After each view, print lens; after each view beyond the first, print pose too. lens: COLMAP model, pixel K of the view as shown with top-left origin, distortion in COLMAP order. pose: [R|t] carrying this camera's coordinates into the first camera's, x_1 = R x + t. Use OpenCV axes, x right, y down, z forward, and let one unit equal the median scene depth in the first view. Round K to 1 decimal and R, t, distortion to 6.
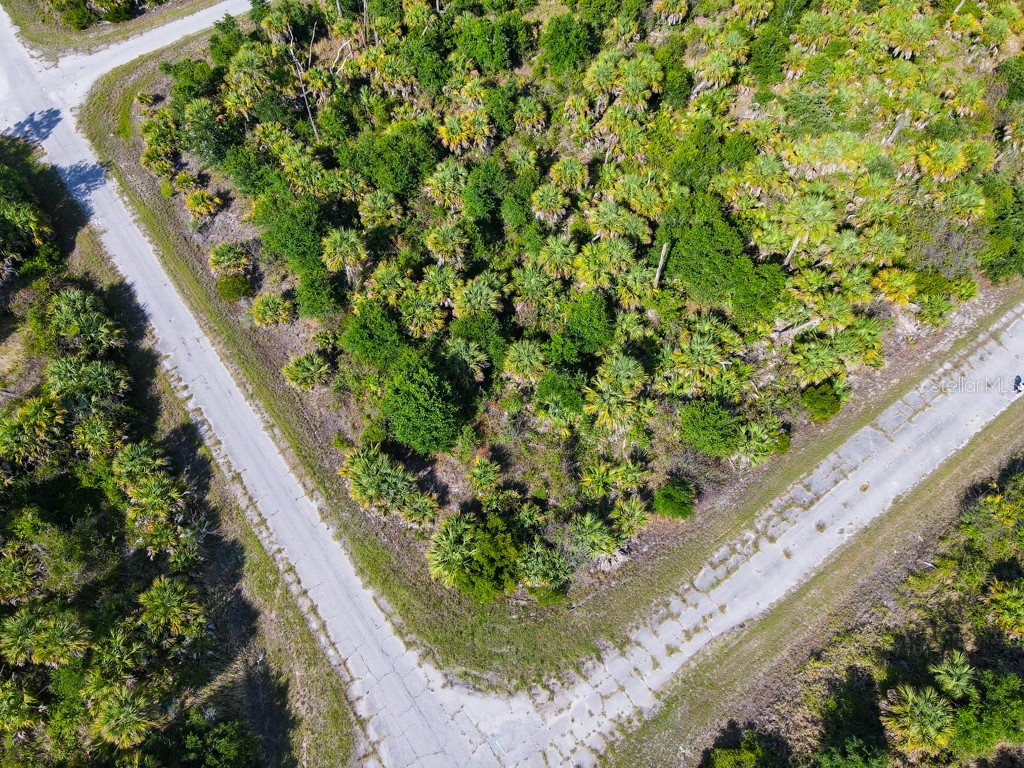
lens RADIAL K [[748.5, 0, 514.2], [0, 748.5, 376.7], [0, 0, 1]] dist [0.025278, -0.002271]
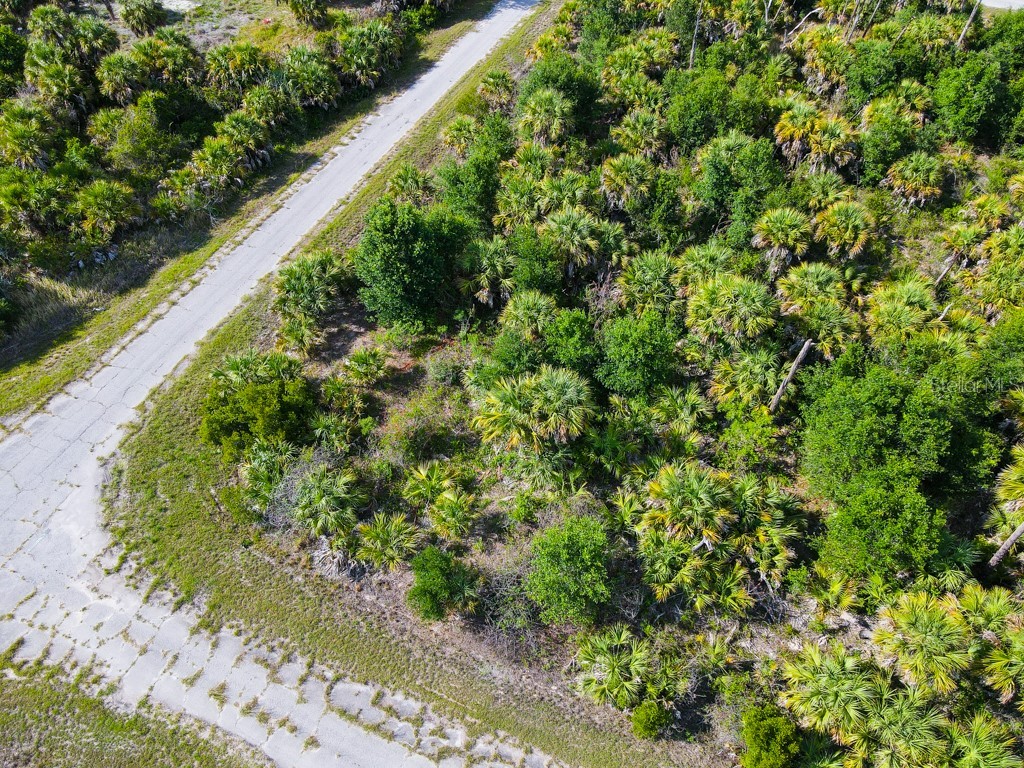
lens RADIAL K [[748.5, 0, 505.5], [0, 748.5, 381.7], [0, 0, 1]] dist [0.025278, -0.002271]
pose [[0.493306, 0.672435, -0.551797, 0.438453], [-0.743854, 0.654948, 0.133133, -0.060265], [0.450921, 0.344781, 0.823284, 0.438534]]
